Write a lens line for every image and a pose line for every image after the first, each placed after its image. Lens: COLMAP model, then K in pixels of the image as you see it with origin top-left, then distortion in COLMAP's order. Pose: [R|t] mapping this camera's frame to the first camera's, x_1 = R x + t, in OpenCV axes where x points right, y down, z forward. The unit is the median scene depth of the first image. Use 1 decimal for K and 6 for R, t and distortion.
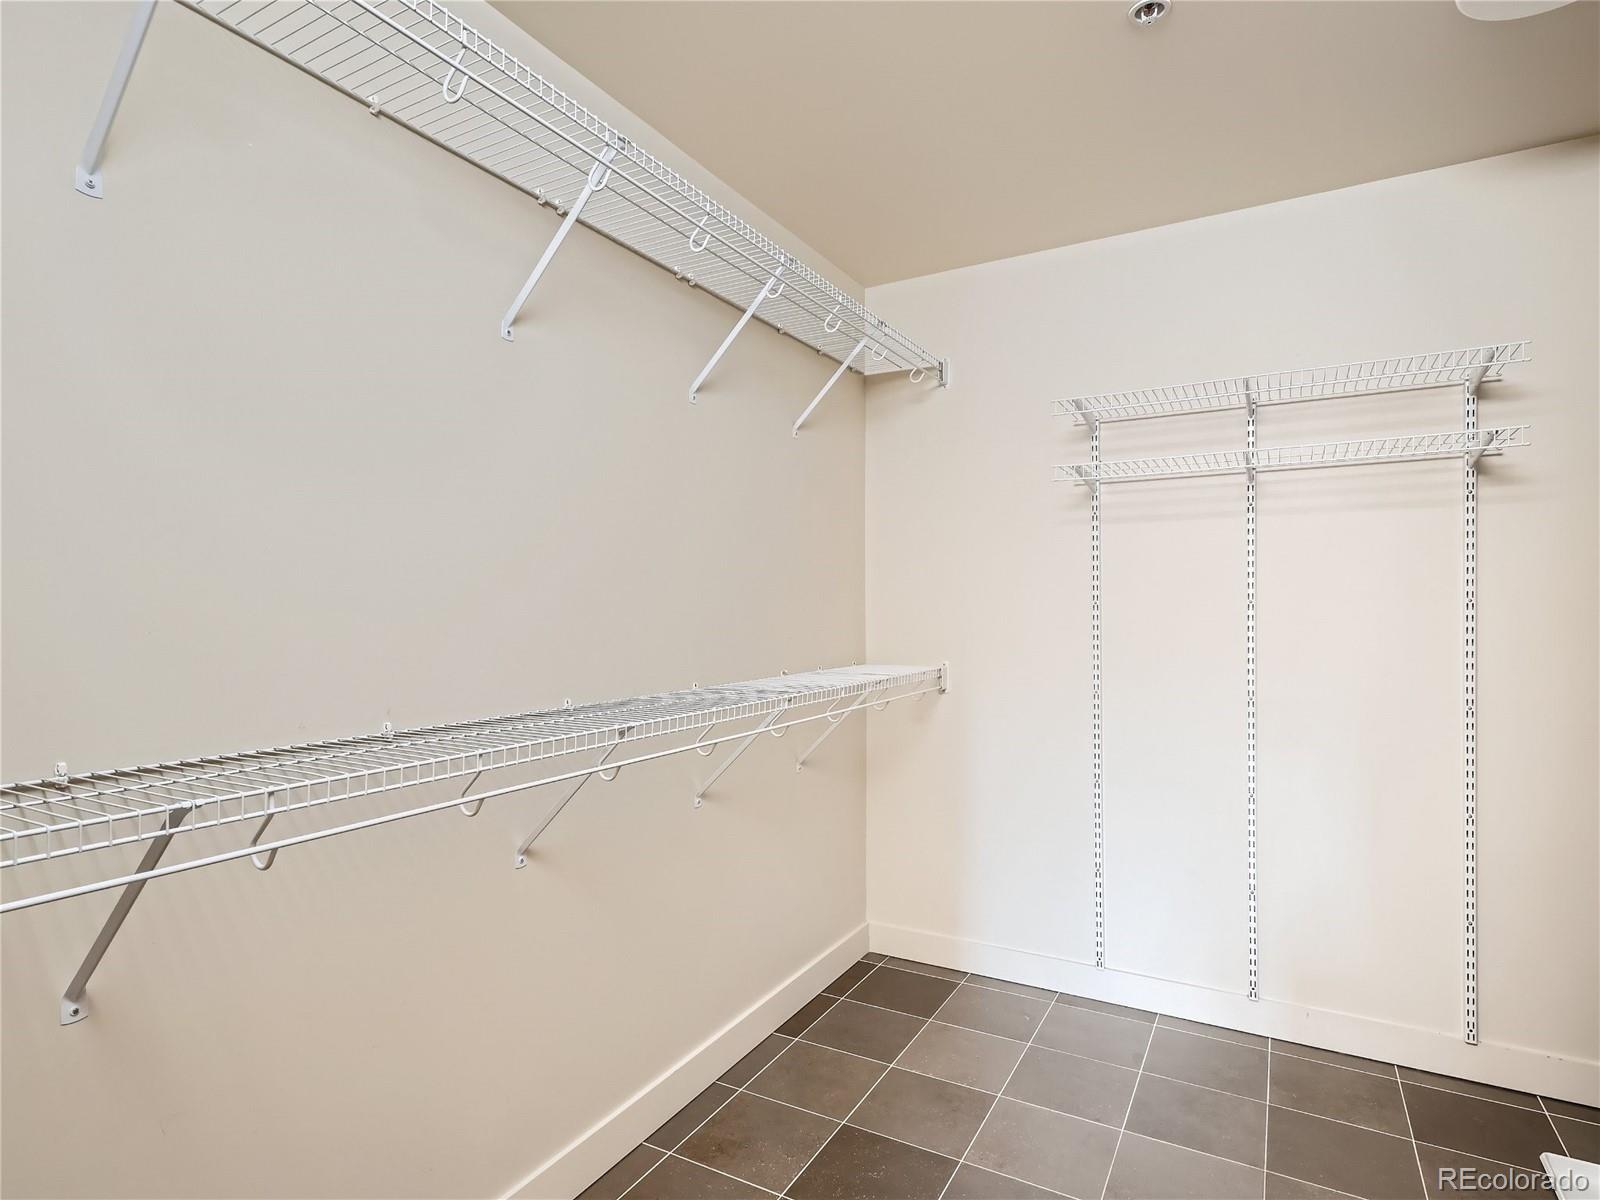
lens RADIAL K [[865.4, 0, 793.0], [0, 865.4, 612.5], [0, 0, 1]] dist [0.019212, -0.001538]
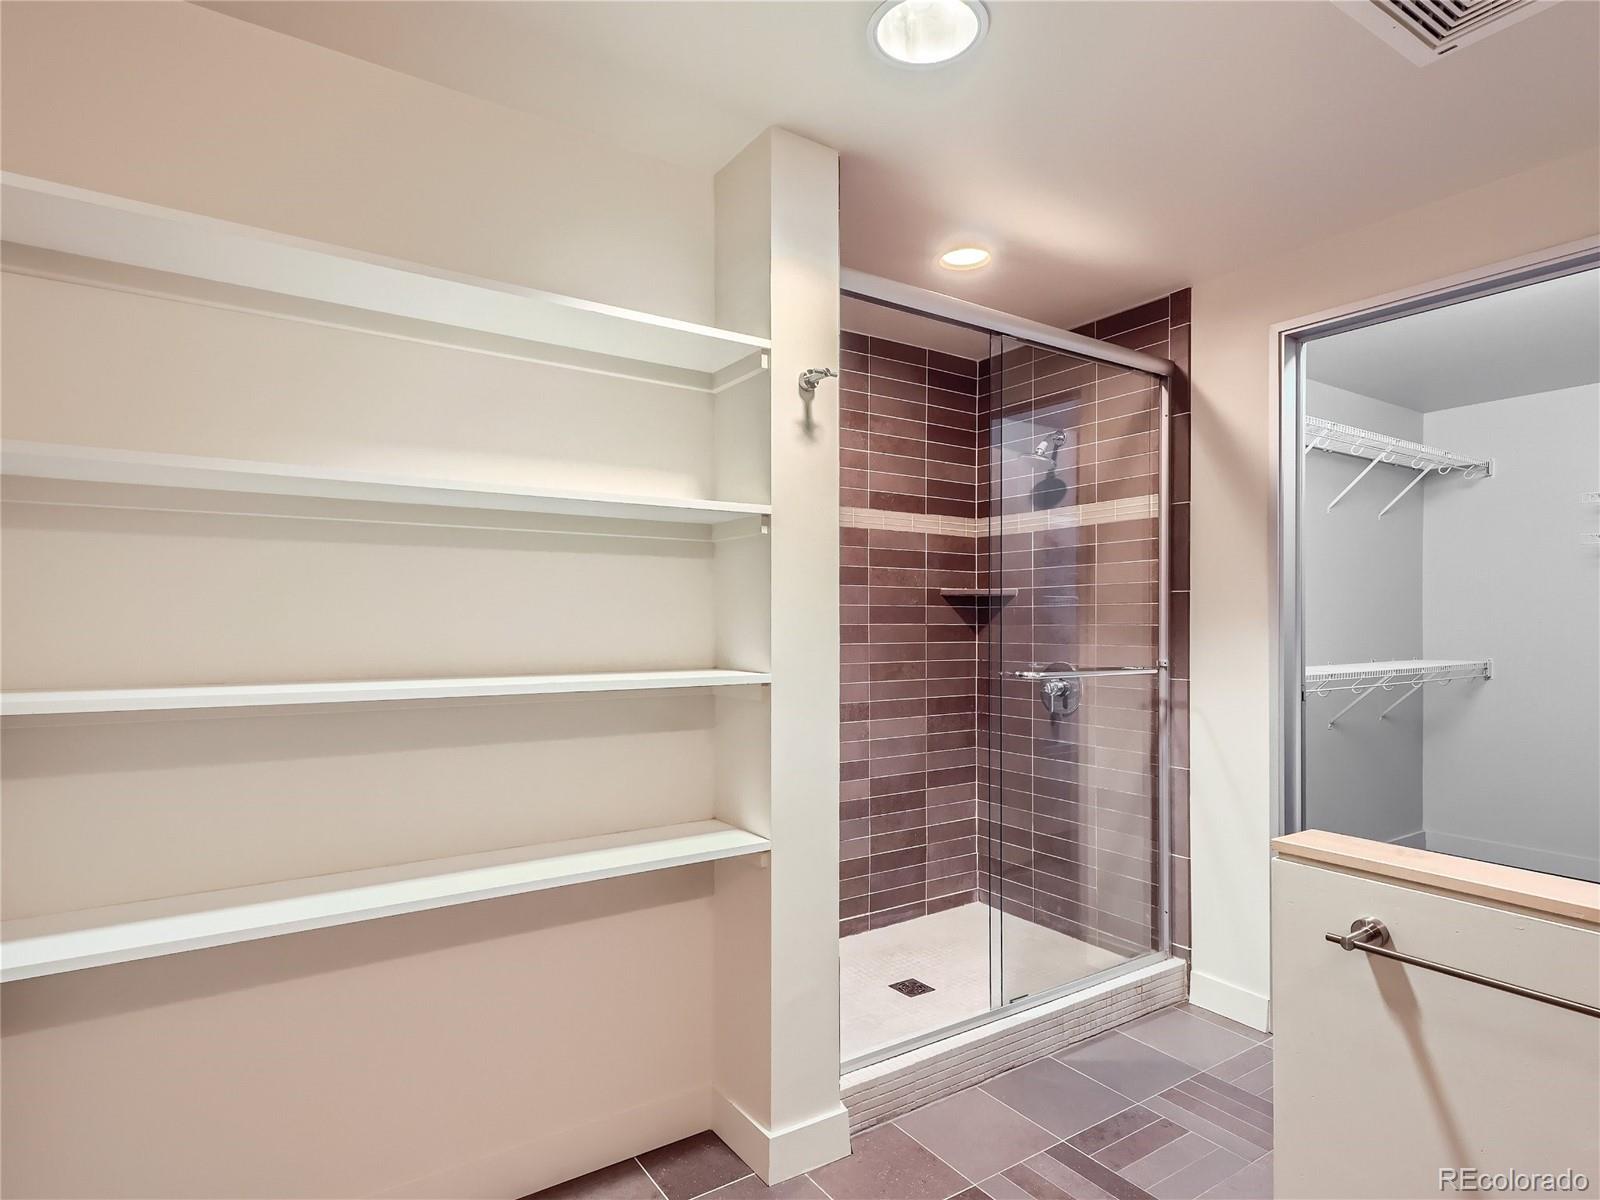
lens RADIAL K [[865.4, 0, 789.1], [0, 865.4, 603.7], [0, 0, 1]] dist [0.019212, -0.001538]
pose [[0.890092, 0.007670, -0.455716, -0.245110], [-0.014530, 0.999828, -0.011553, -0.005817], [0.455549, 0.016905, 0.890050, -1.040344]]
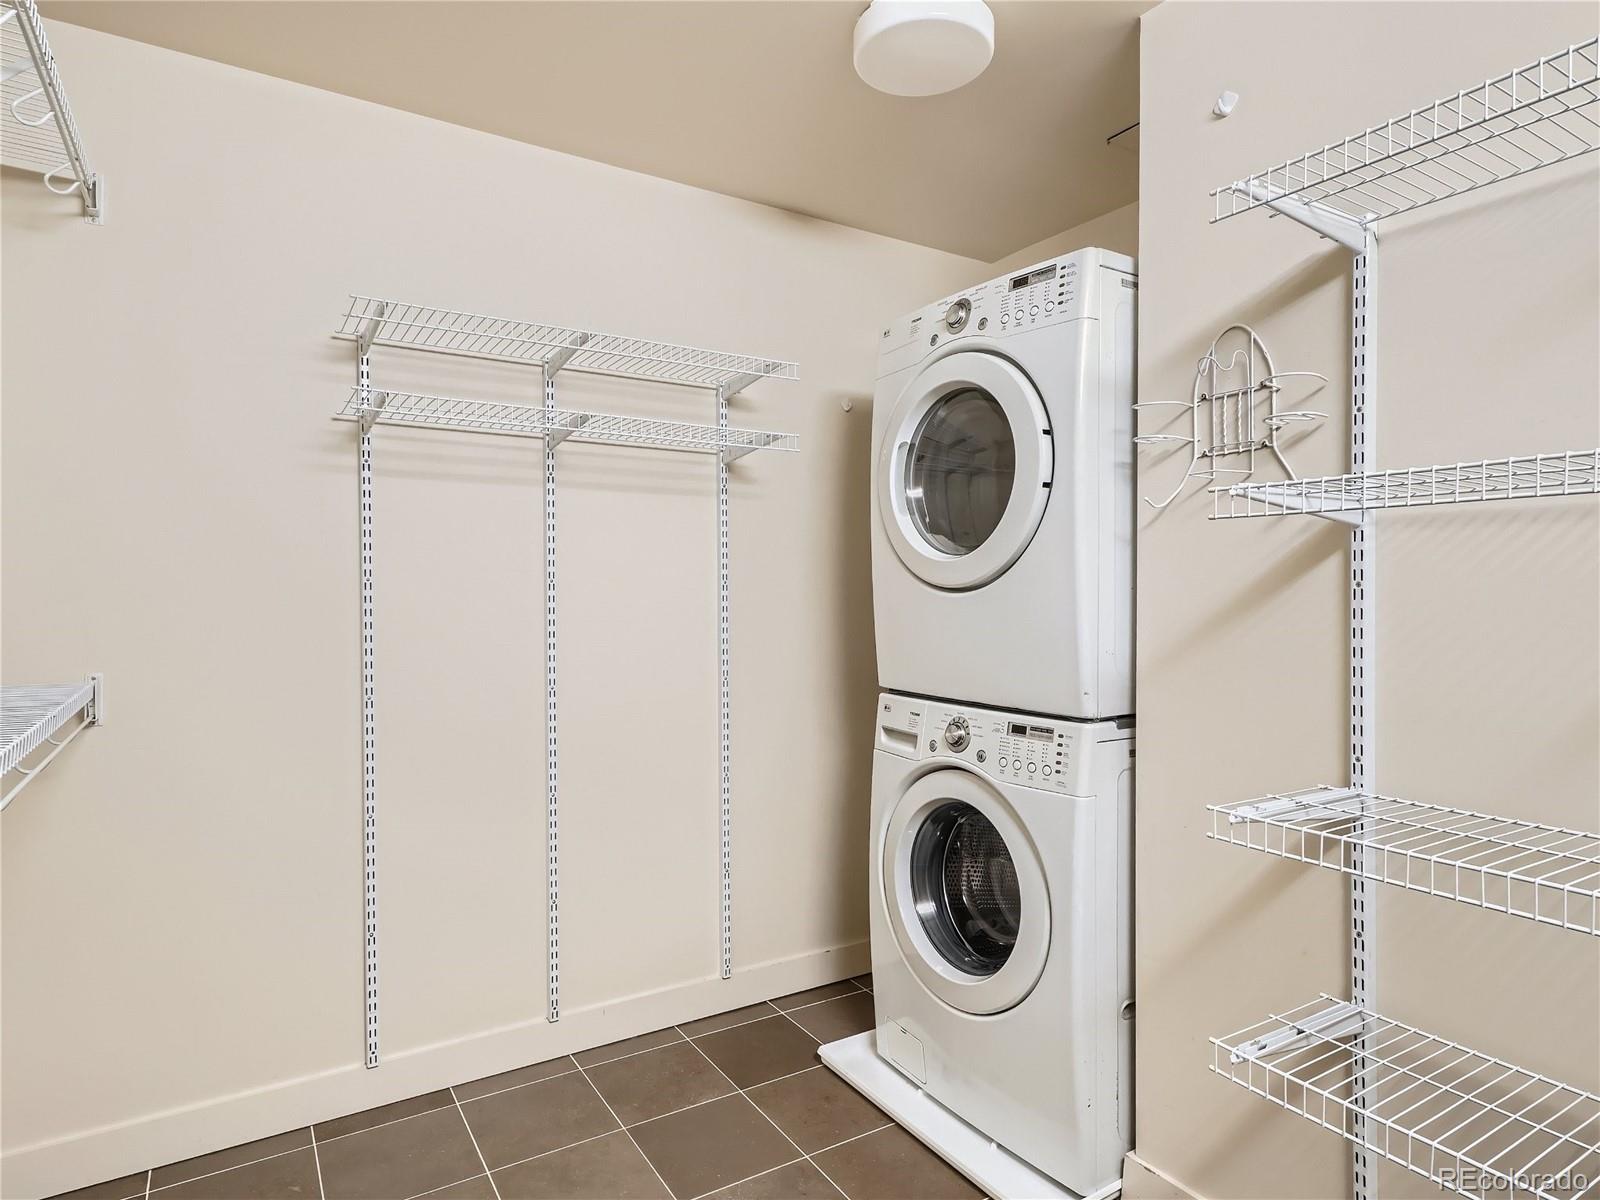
lens RADIAL K [[913.2, 0, 802.8], [0, 913.2, 585.6], [0, 0, 1]] dist [0.002468, -0.000921]
pose [[0.468727, 0.006512, 0.883319, -0.175658], [-0.002758, 0.999979, -0.005909, -0.003173], [-0.883339, 0.000334, 0.468735, 0.300748]]
